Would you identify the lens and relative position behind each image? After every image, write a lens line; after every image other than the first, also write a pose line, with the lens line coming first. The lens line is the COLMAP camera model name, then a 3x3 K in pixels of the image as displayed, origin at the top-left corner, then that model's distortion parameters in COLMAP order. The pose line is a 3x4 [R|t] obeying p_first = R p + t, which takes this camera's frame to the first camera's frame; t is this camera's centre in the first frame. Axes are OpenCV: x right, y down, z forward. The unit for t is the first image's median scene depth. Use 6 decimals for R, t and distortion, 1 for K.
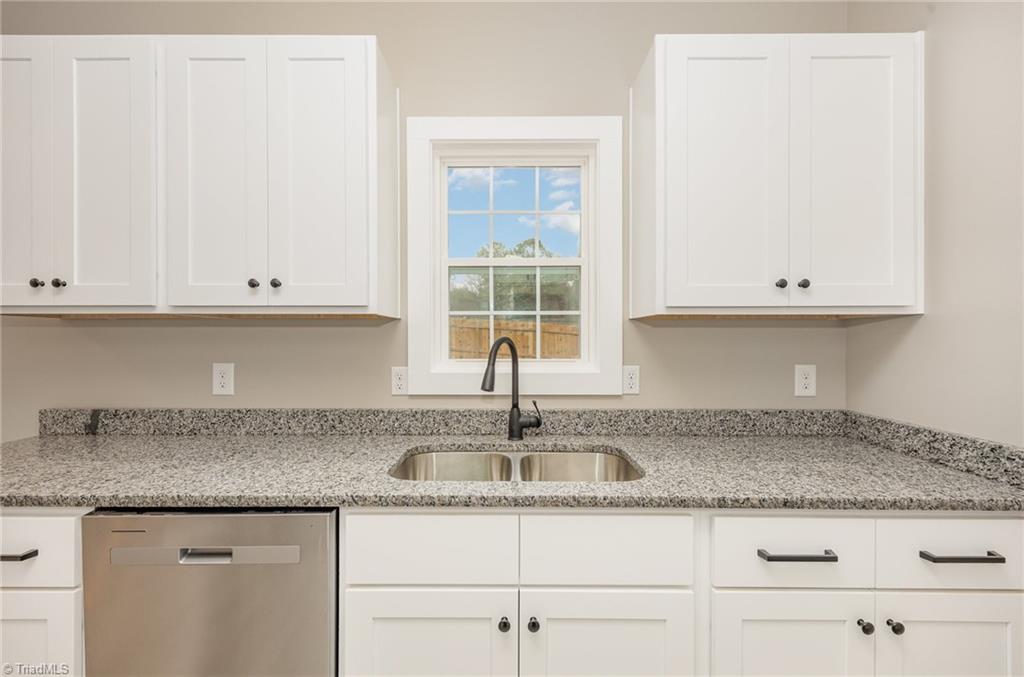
lens RADIAL K [[402.9, 0, 512.6], [0, 402.9, 338.9], [0, 0, 1]] dist [0.006855, -0.000343]
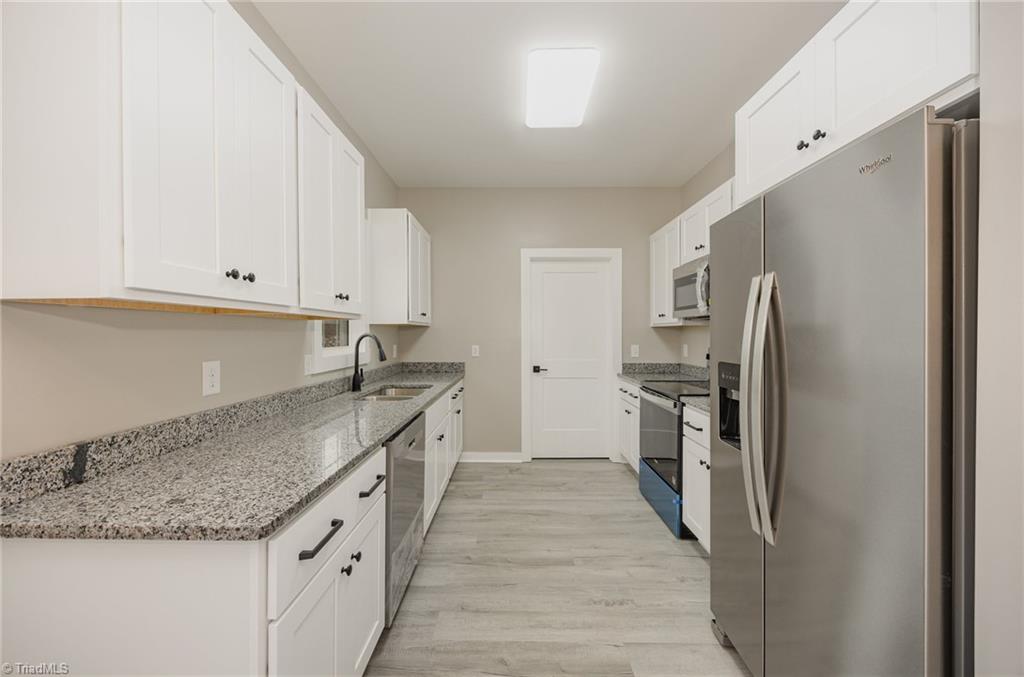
lens RADIAL K [[402.9, 0, 512.5], [0, 402.9, 334.5], [0, 0, 1]] dist [0.006855, -0.000343]
pose [[0.006895, -0.004666, 0.999965, -1.676618], [-0.003830, 0.999982, 0.004693, -0.007704], [-0.999969, -0.003862, 0.006877, 0.302098]]
